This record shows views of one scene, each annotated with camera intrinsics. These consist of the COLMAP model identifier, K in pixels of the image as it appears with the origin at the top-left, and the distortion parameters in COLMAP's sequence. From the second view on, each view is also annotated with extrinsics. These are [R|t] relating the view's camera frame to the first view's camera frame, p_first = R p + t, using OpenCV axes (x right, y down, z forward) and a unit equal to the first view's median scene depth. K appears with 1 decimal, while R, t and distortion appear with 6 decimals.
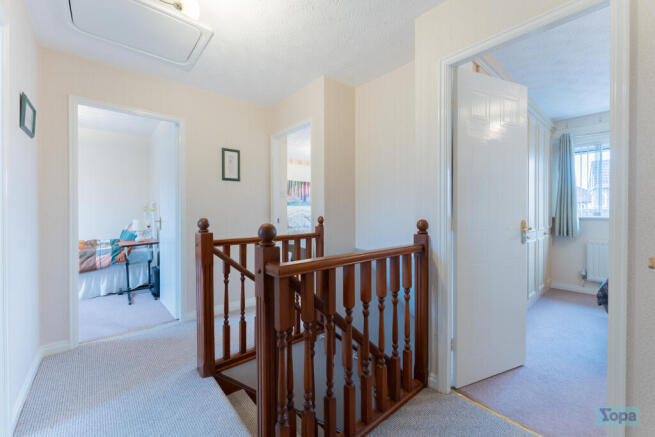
lens RADIAL K [[263.7, 0, 329.1], [0, 263.7, 216.8], [0, 0, 1]] dist [-0.001374, -0.000729]
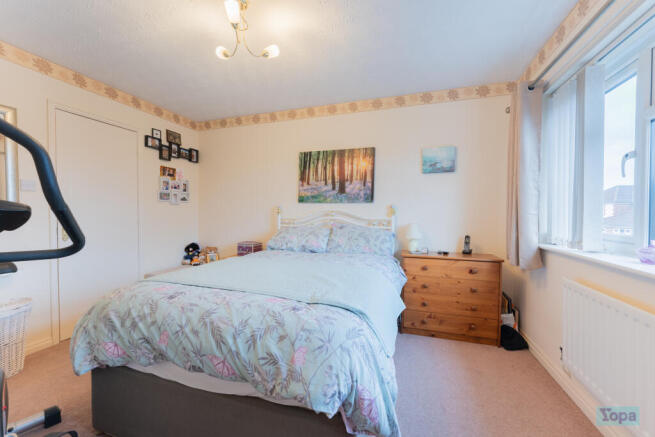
lens RADIAL K [[263.7, 0, 329.1], [0, 263.7, 216.8], [0, 0, 1]] dist [-0.001374, -0.000729]
pose [[0.516285, 0.015046, -0.856285, 0.288576], [-0.009616, 0.999884, 0.011771, -0.022924], [0.856363, 0.002156, 0.516370, 0.759111]]
